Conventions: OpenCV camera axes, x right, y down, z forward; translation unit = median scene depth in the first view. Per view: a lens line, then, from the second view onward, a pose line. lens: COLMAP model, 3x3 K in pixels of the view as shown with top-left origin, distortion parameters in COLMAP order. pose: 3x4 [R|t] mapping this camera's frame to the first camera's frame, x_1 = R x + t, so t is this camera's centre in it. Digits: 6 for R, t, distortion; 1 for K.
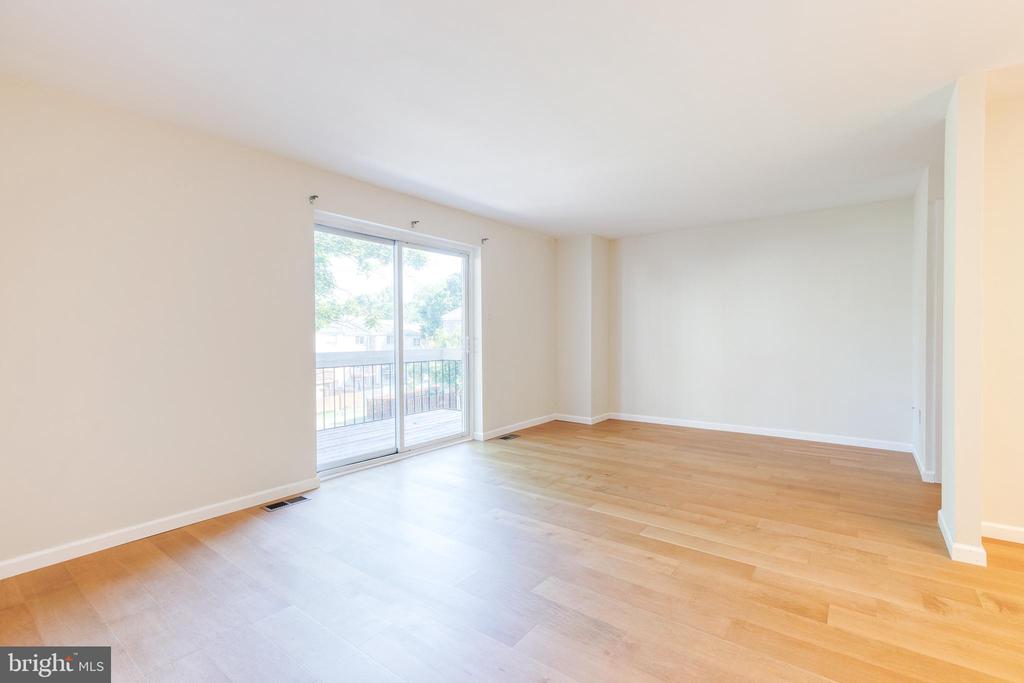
lens RADIAL K [[463.0, 0, 518.0], [0, 463.0, 340.4], [0, 0, 1]] dist [0.005579, -0.000498]
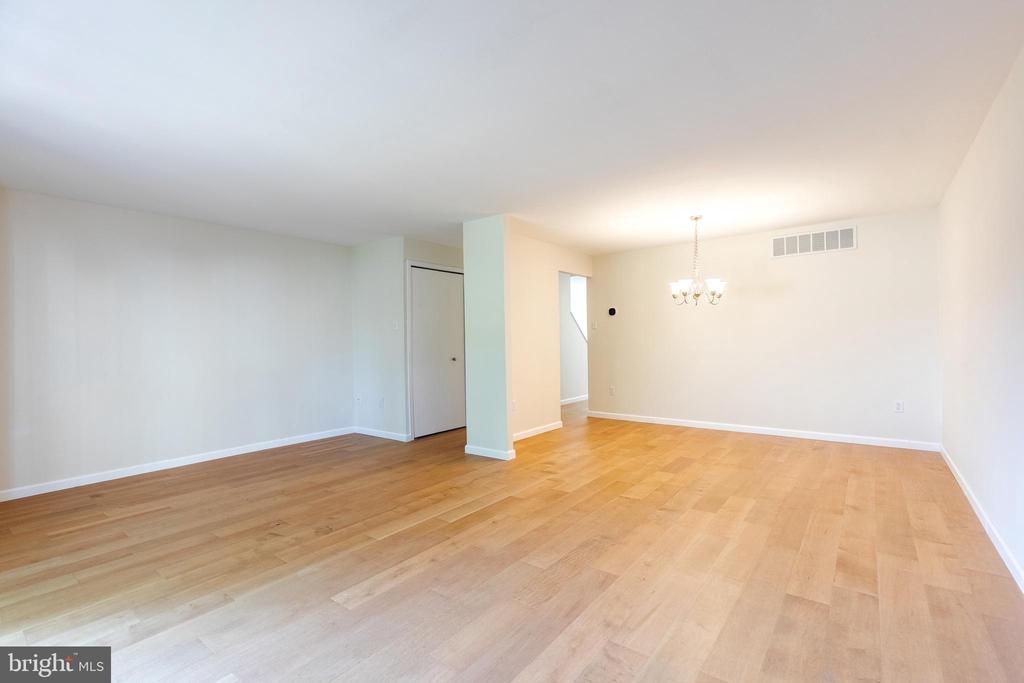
lens RADIAL K [[463.0, 0, 518.2], [0, 463.0, 339.7], [0, 0, 1]] dist [0.005579, -0.000498]
pose [[-0.006544, 0.008413, 0.999943, -0.808299], [0.031308, 0.999476, -0.008205, -0.014473], [-0.999488, 0.031253, -0.006804, 0.758742]]
